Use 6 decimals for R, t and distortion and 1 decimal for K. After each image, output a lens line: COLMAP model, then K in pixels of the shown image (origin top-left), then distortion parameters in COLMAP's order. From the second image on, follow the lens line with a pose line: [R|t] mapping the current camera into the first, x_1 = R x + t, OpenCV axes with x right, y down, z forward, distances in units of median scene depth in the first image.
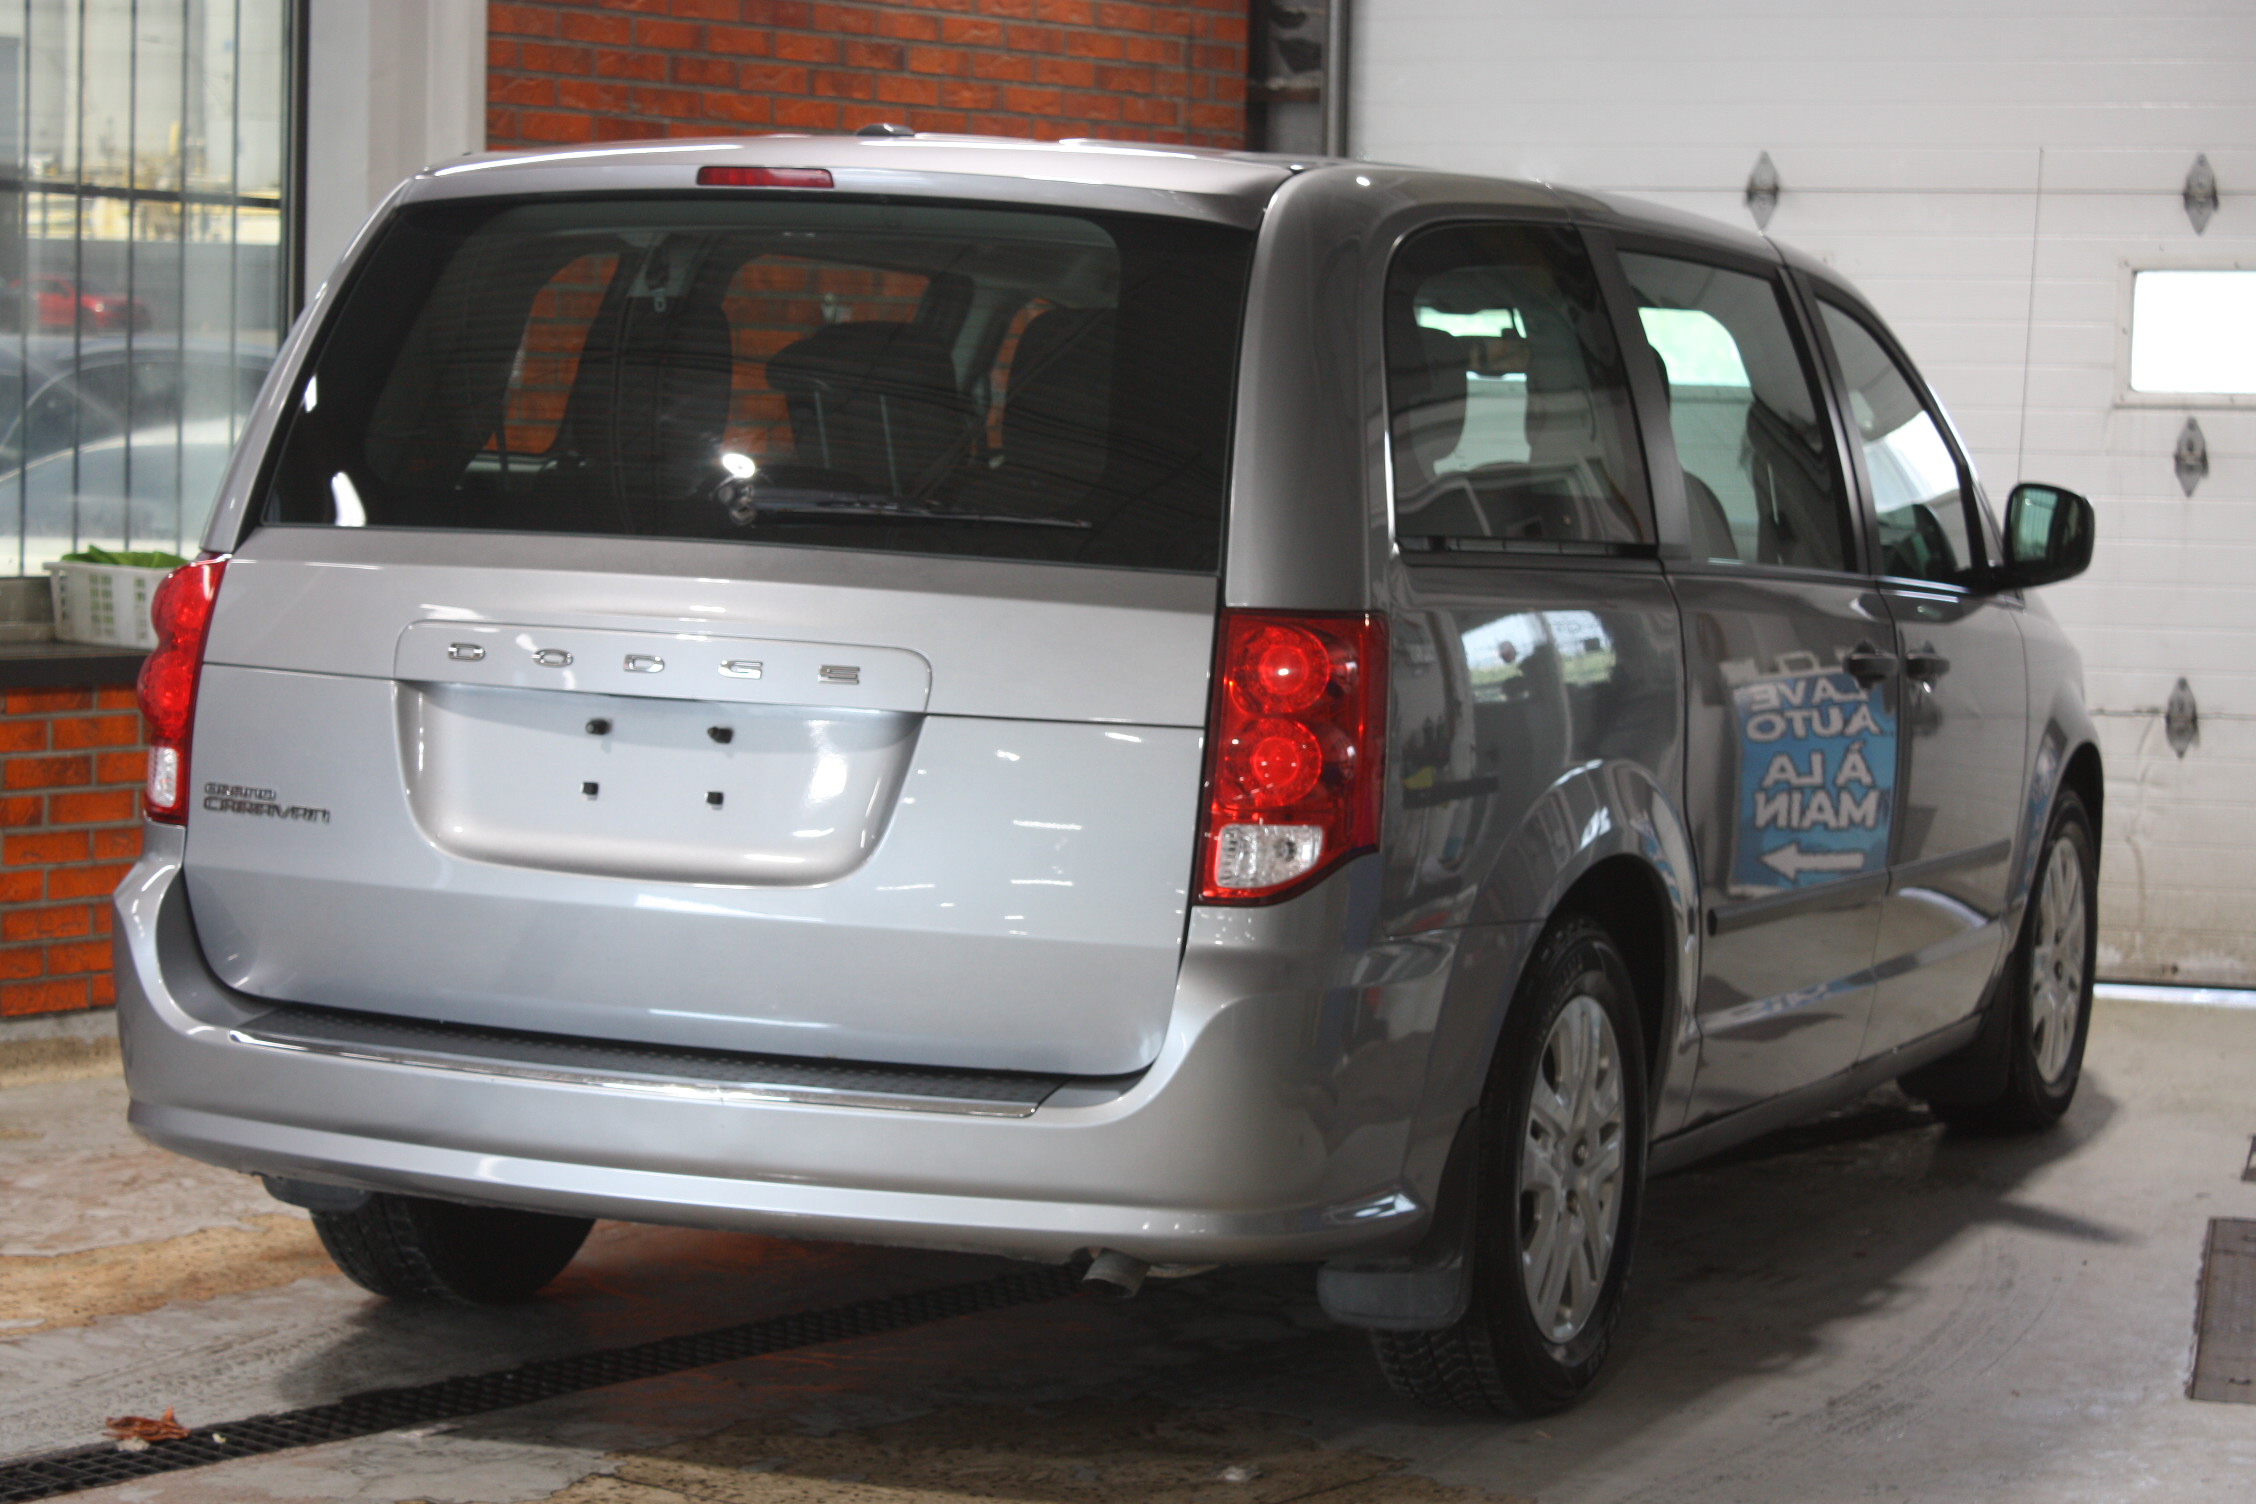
lens RADIAL K [[5130.2, 0, 1128.0], [0, 5130.2, 752.0], [0, 0, 1]] dist [-0.009683, -0.301226]
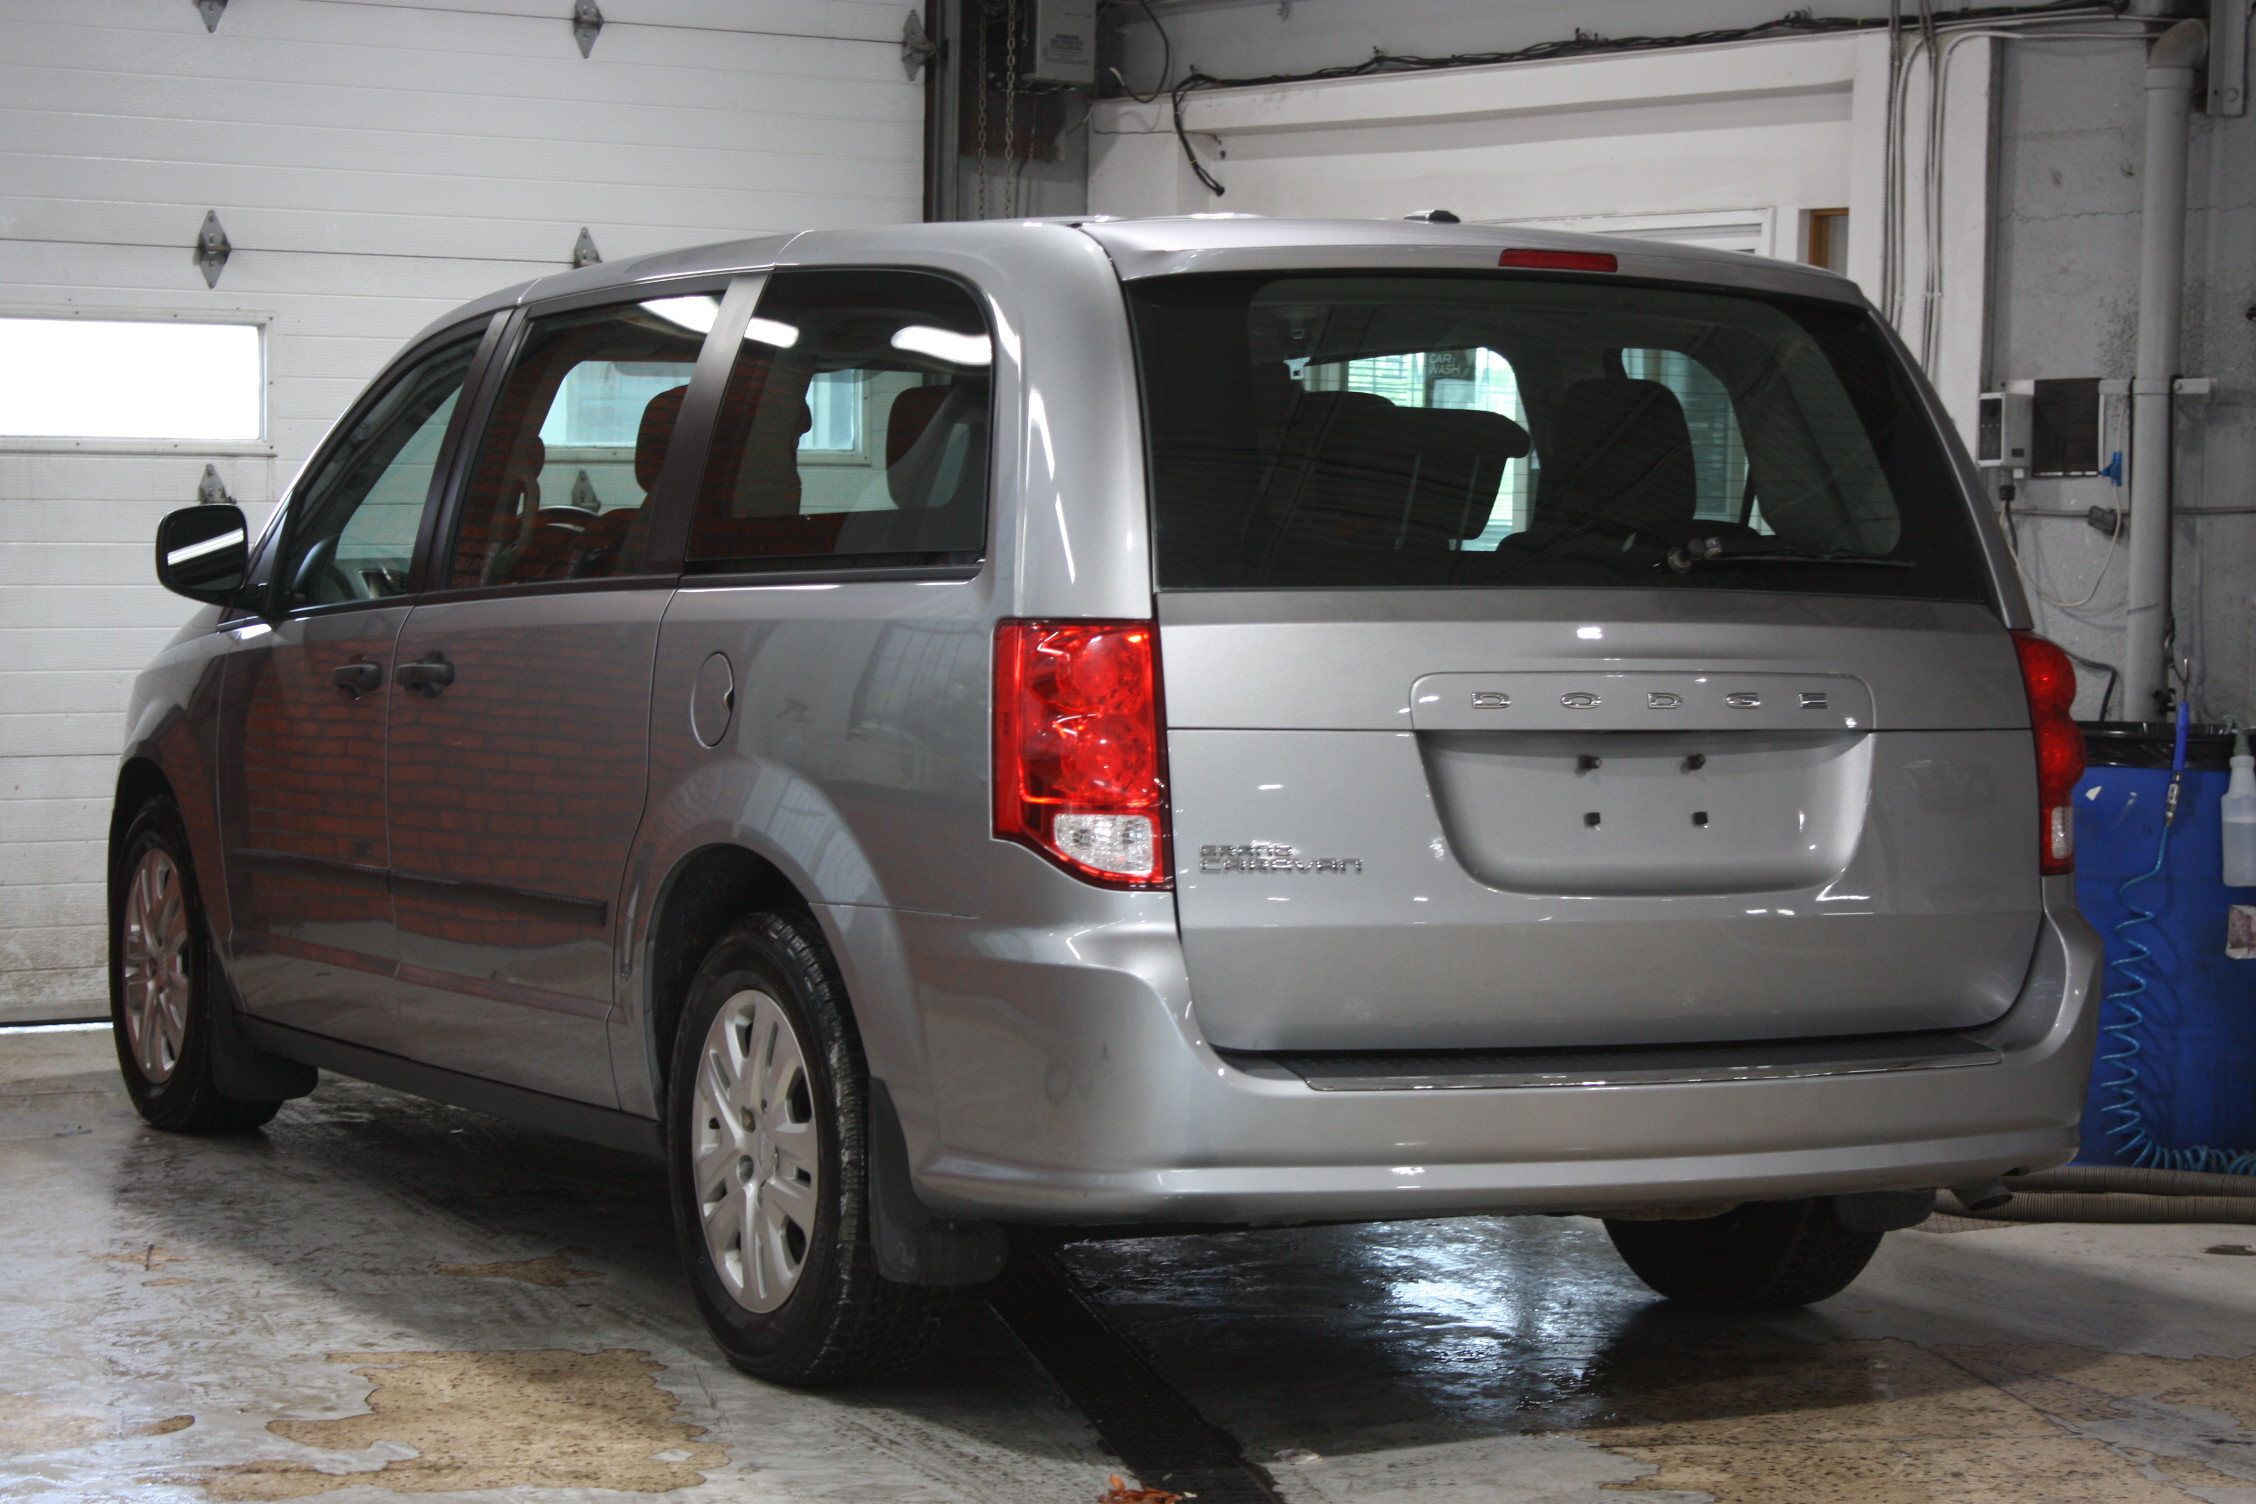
lens RADIAL K [[5105.5, 0, 1128.0], [0, 5105.5, 752.0], [0, 0, 1]] dist [0.028658, 0.058725]
pose [[0.620473, -0.053098, 0.782428, -0.608505], [0.058023, 0.998079, 0.021720, -0.021747], [-0.782078, 0.031923, 0.622362, 0.238254]]
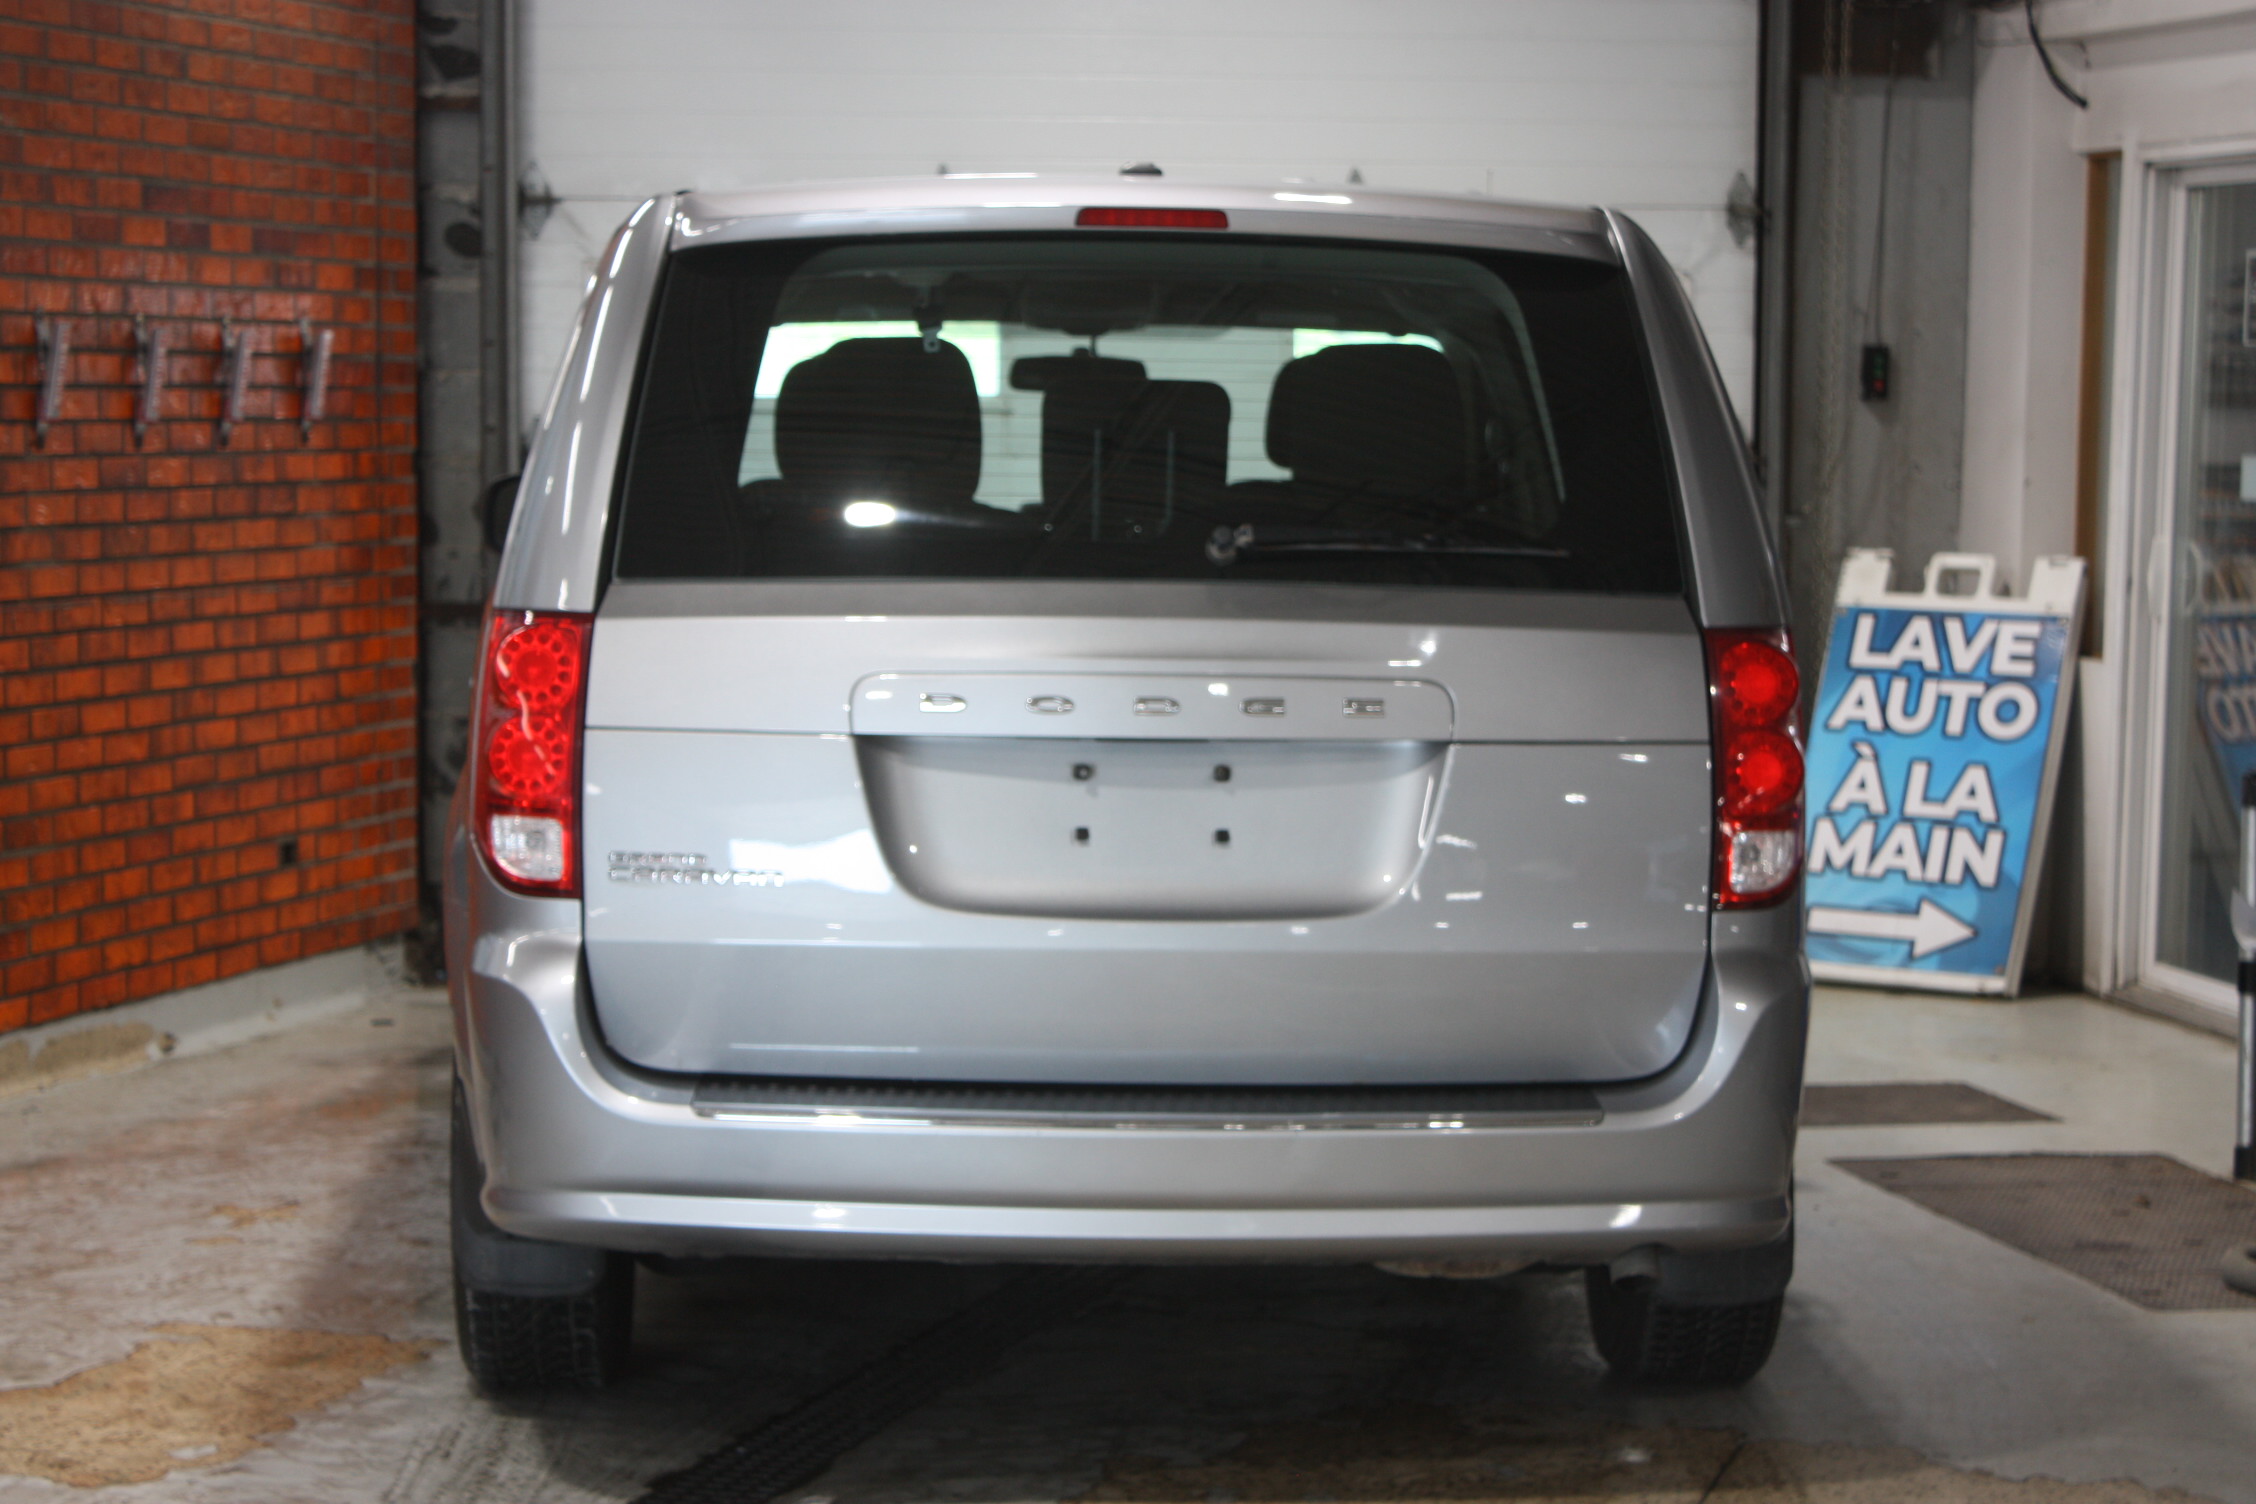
lens RADIAL K [[5331.5, 0, 1128.0], [0, 5331.5, 752.0], [0, 0, 1]] dist [0.021382, 0.188761]
pose [[0.904973, -0.046854, 0.422881, -0.319323], [0.046363, 0.998859, 0.011452, -0.012079], [-0.422935, 0.009242, 0.906113, 0.033543]]
